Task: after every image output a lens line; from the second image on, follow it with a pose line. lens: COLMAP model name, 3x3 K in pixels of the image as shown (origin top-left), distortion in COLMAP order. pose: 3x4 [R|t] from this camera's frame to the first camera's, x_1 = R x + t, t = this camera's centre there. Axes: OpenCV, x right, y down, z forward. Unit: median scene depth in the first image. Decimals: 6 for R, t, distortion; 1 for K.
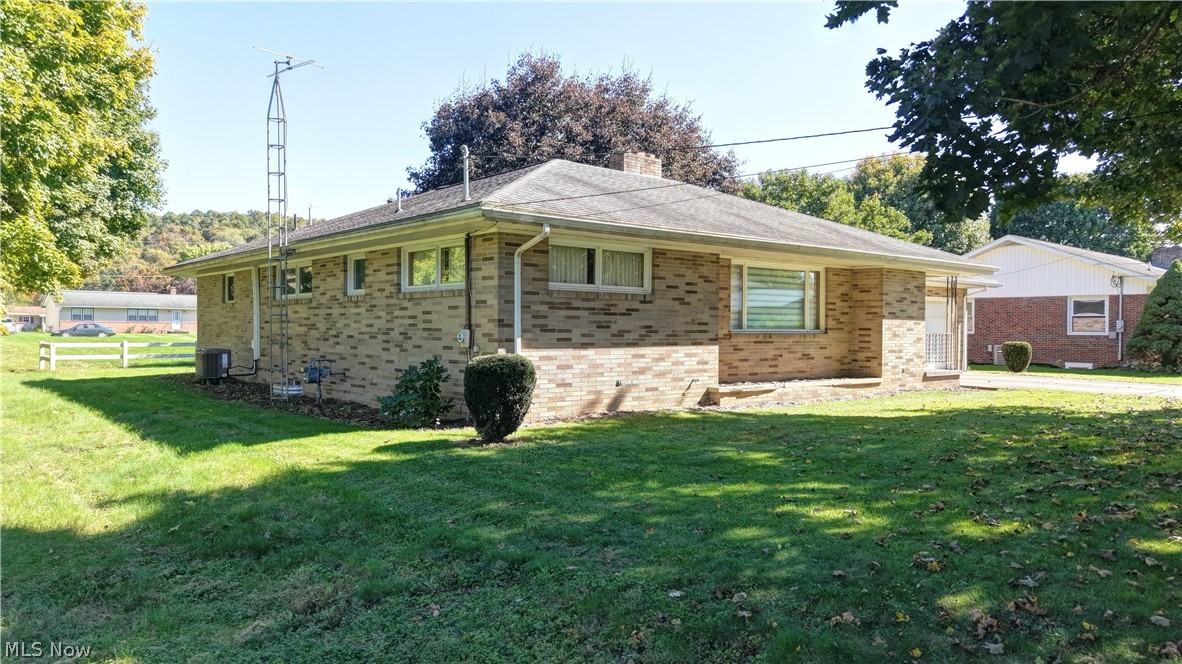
lens RADIAL K [[804.1, 0, 591.0], [0, 804.1, 332.0], [0, 0, 1]] dist [0.000639, -0.005178]
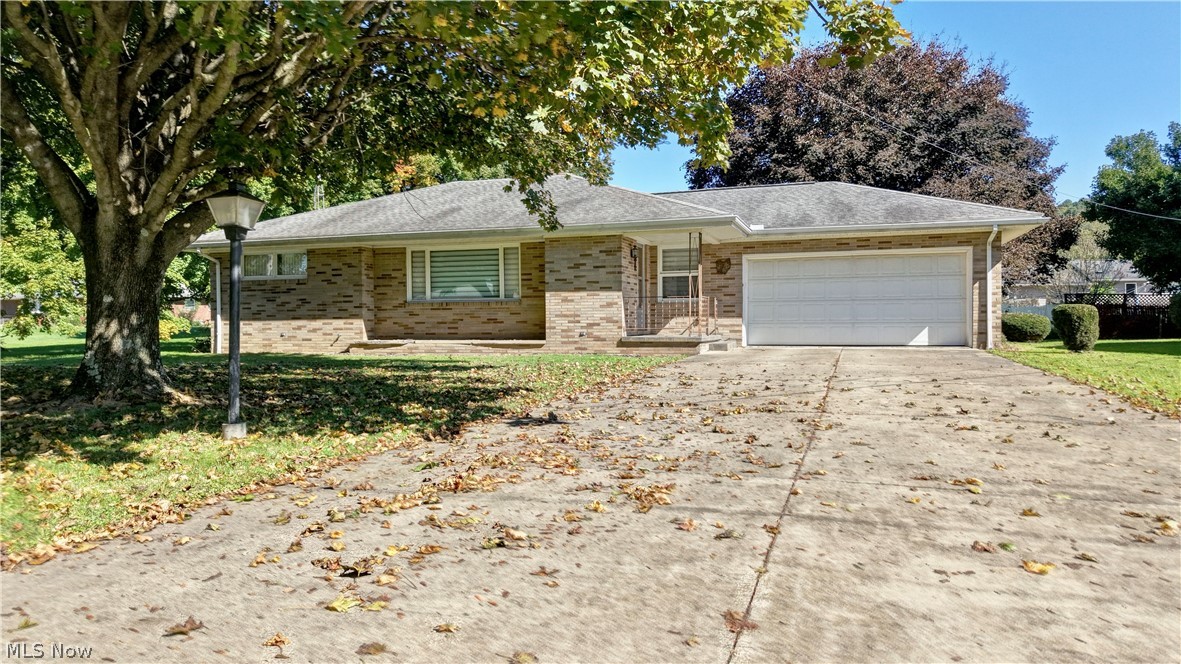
lens RADIAL K [[823.1, 0, 590.5], [0, 823.1, 332.0], [0, 0, 1]] dist [0.071967, -0.001068]
pose [[0.532110, -0.002671, -0.846671, 1.426210], [0.007470, 0.999971, 0.001540, 0.047882], [0.846642, -0.007145, 0.532114, 0.498973]]
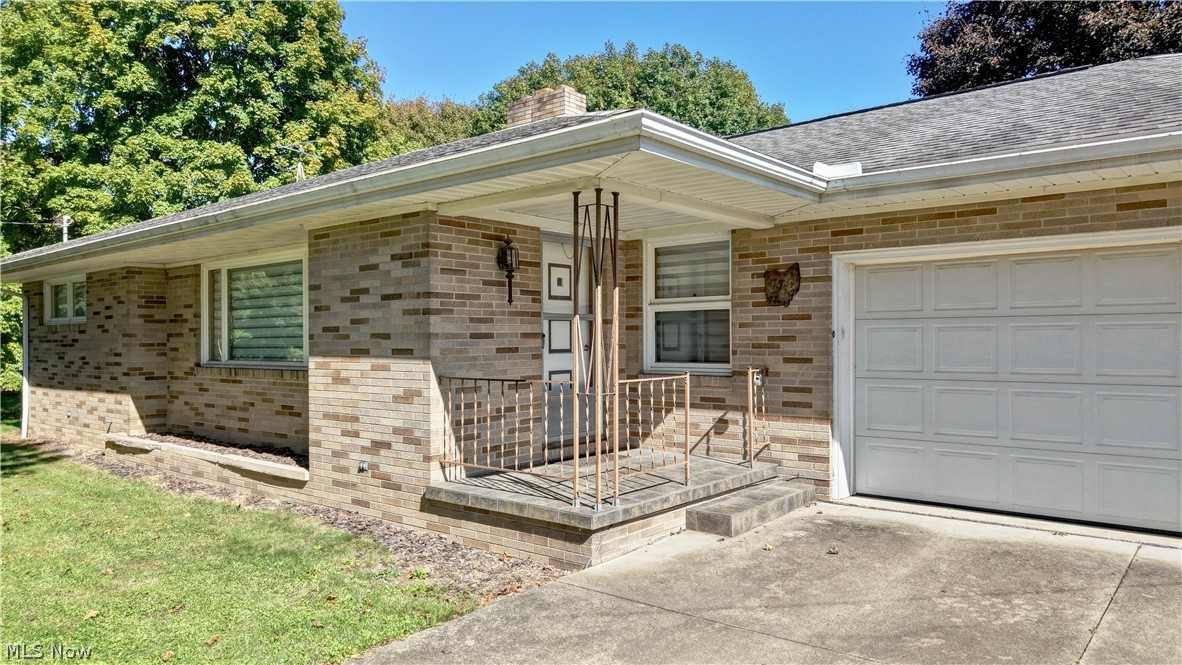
lens RADIAL K [[804.1, 0, 591.0], [0, 804.1, 332.5], [0, 0, 1]] dist [0.000639, -0.005178]
pose [[0.184994, -0.017062, -0.982591, 0.902591], [0.004654, 0.999853, -0.016486, -0.014699], [0.982729, -0.001523, 0.185047, 1.152600]]
